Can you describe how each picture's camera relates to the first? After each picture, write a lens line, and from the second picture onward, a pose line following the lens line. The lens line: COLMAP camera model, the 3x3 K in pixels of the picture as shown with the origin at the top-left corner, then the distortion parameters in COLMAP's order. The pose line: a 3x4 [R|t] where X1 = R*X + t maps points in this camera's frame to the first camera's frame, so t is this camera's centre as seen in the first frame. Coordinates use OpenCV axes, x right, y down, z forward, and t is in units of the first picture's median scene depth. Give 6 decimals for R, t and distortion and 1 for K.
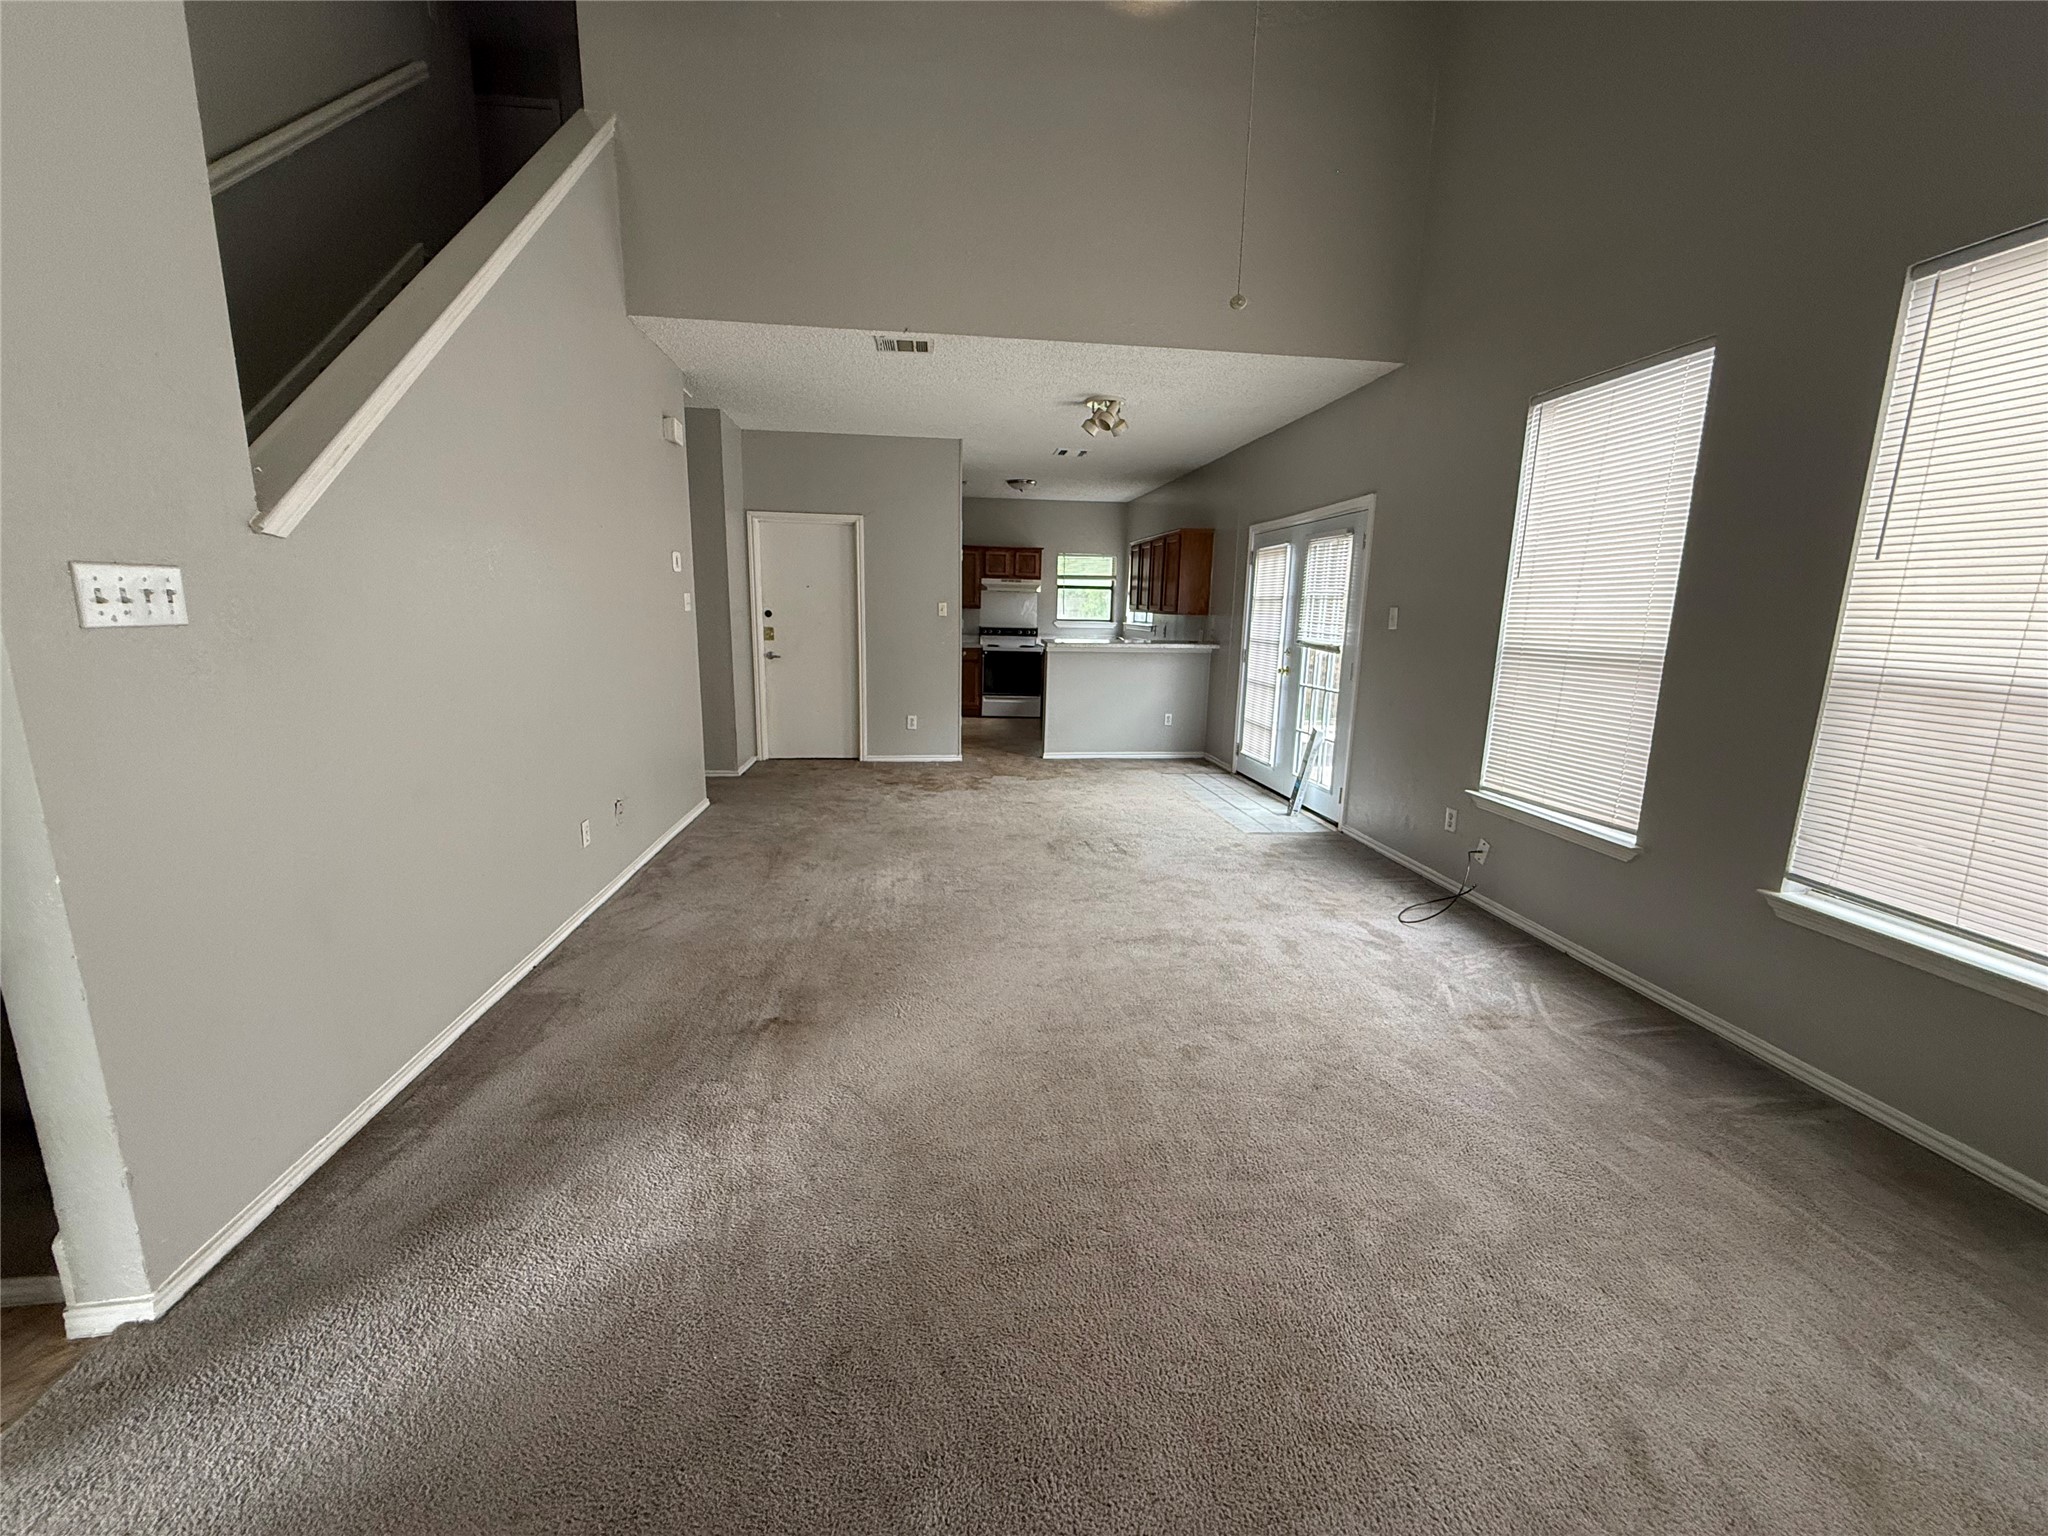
lens RADIAL K [[819.4, 0, 1029.9], [0, 819.4, 770.6], [0, 0, 1]] dist [0.004245, -0.000082]
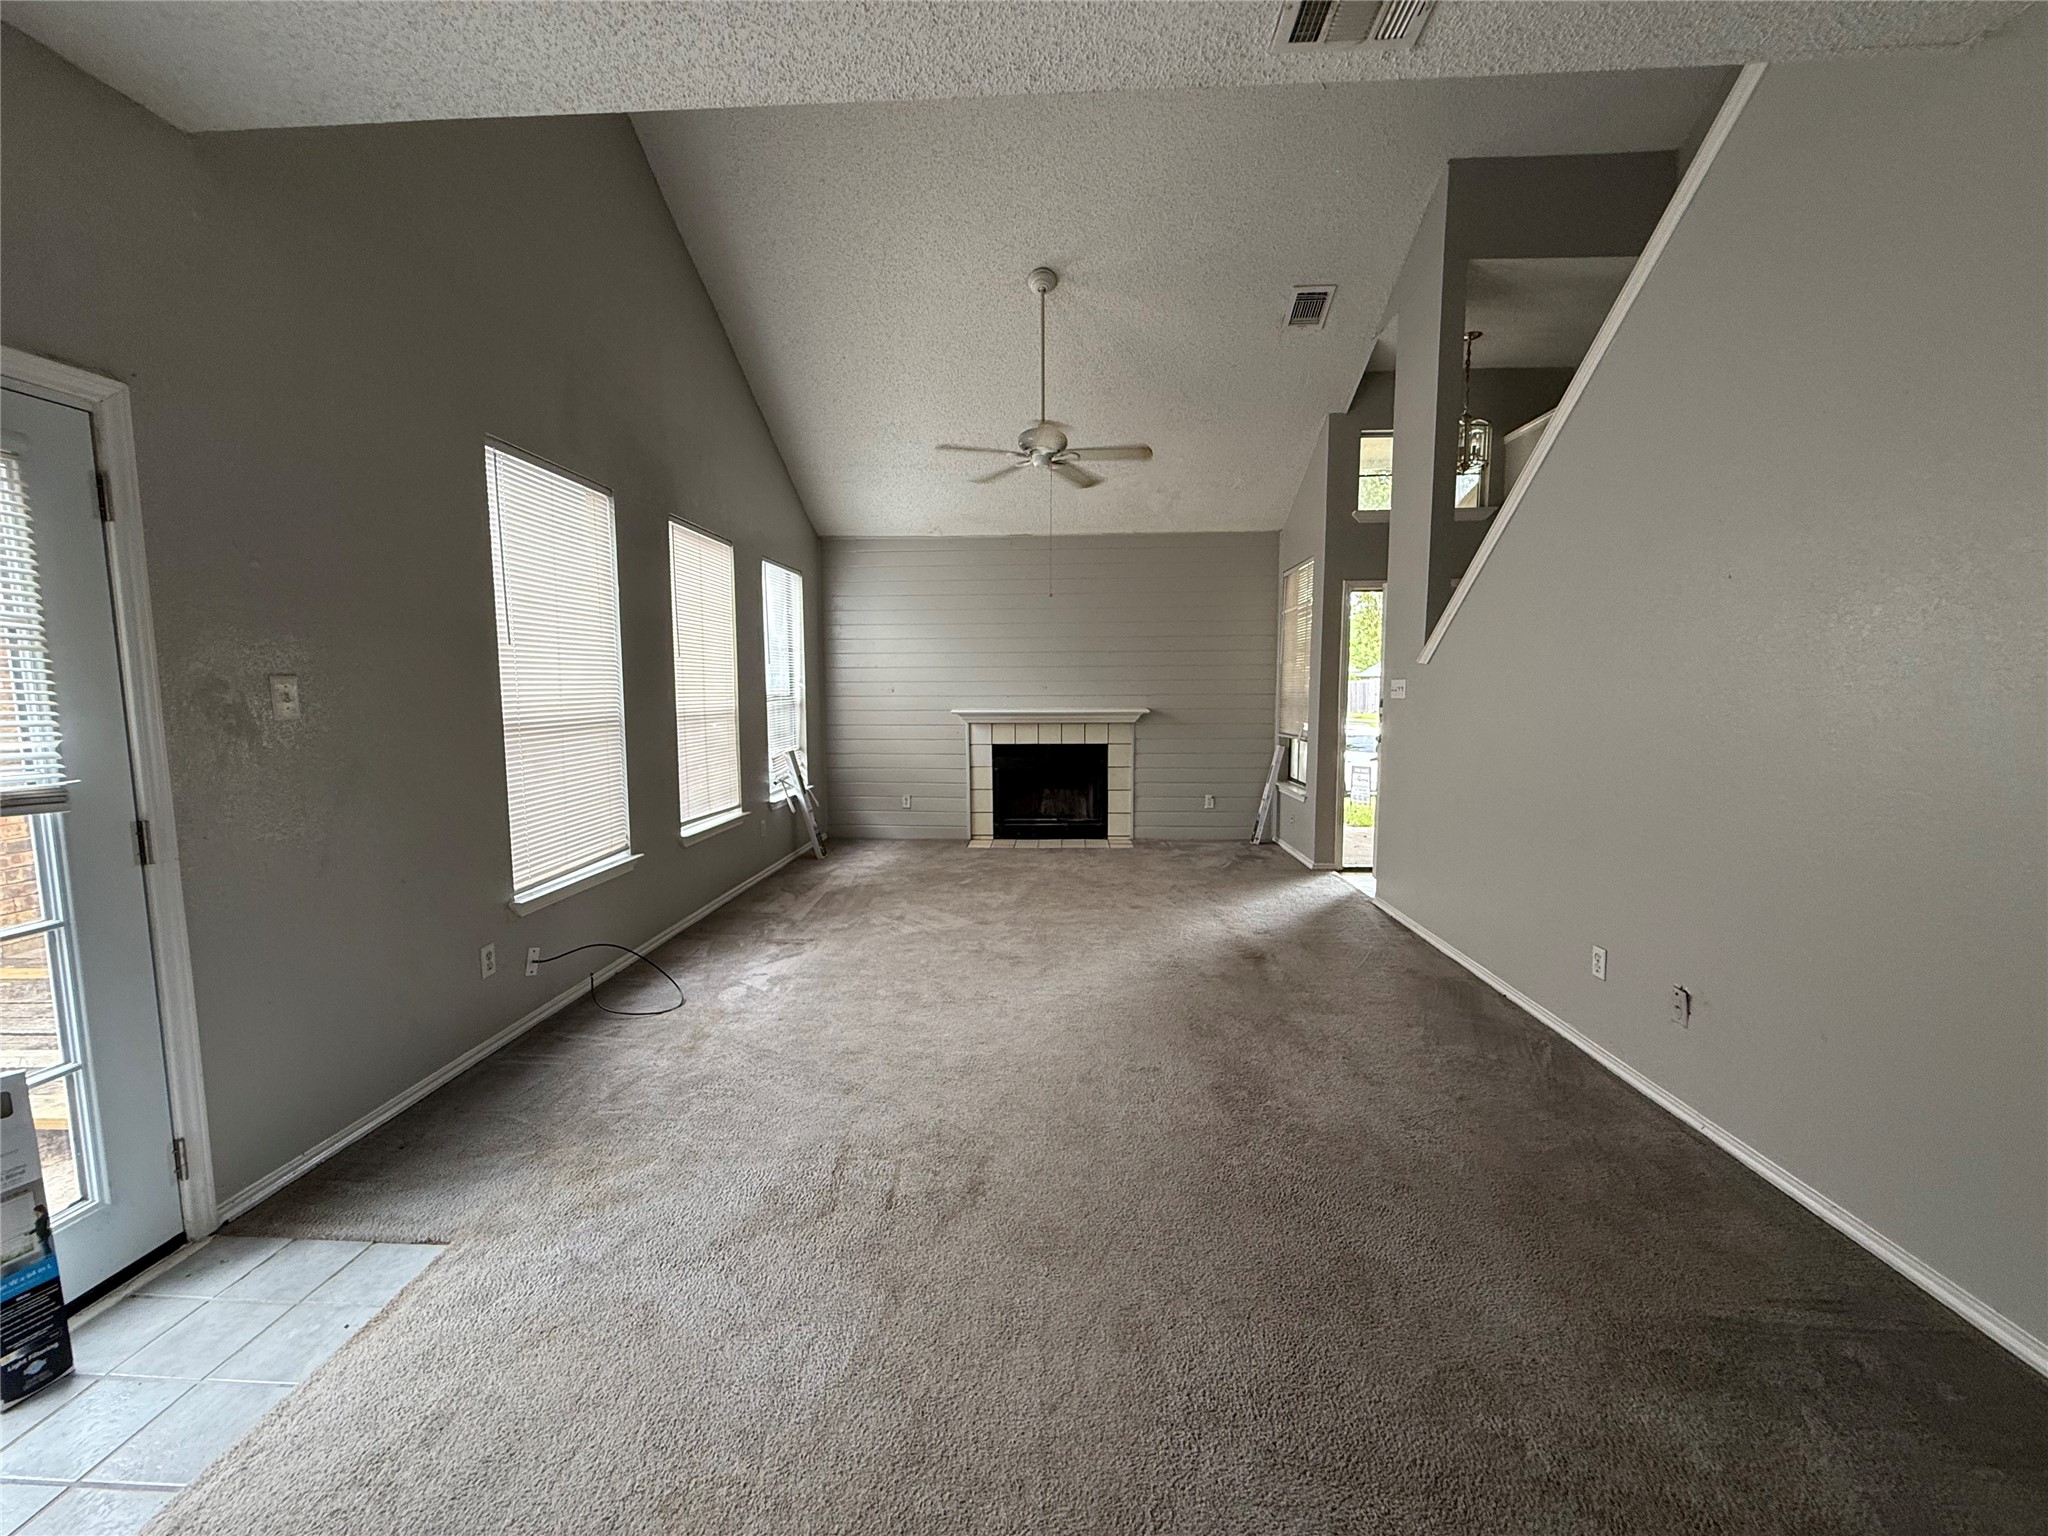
lens RADIAL K [[819.4, 0, 1022.9], [0, 819.4, 767.5], [0, 0, 1]] dist [0.004245, -0.000082]
pose [[-0.984037, -0.035498, 0.174388, -0.062660], [0.017390, 0.956035, 0.292737, -0.235066], [-0.177113, 0.291097, -0.940156, 1.164176]]
